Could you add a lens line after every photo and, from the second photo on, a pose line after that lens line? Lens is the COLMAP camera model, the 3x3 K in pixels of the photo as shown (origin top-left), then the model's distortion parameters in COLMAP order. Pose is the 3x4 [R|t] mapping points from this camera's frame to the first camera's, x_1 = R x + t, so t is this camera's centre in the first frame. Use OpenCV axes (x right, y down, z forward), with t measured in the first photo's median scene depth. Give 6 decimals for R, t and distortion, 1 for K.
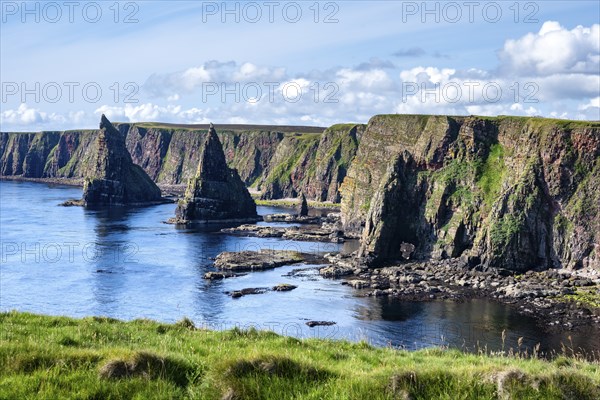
lens RADIAL K [[1205.8, 0, 300.0], [0, 1205.8, 200.0], [0, 0, 1]] dist [0.013167, 0.037695]
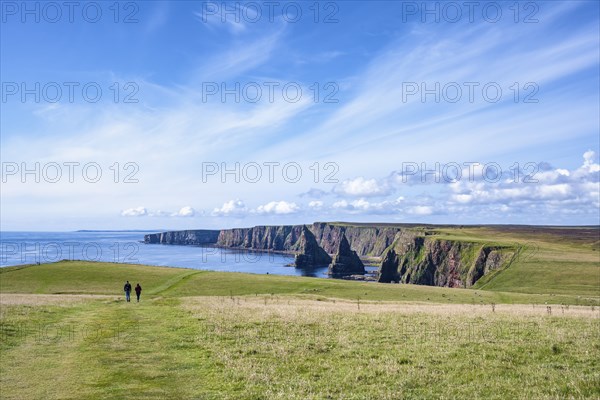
lens RADIAL K [[811.9, 0, 300.0], [0, 811.9, 200.0], [0, 0, 1]] dist [0.001457, 0.009979]
pose [[0.979915, -0.014891, -0.198859, 0.133102], [0.000026, 0.997218, -0.074544, -0.005824], [0.199415, 0.073042, 0.977189, -0.477930]]
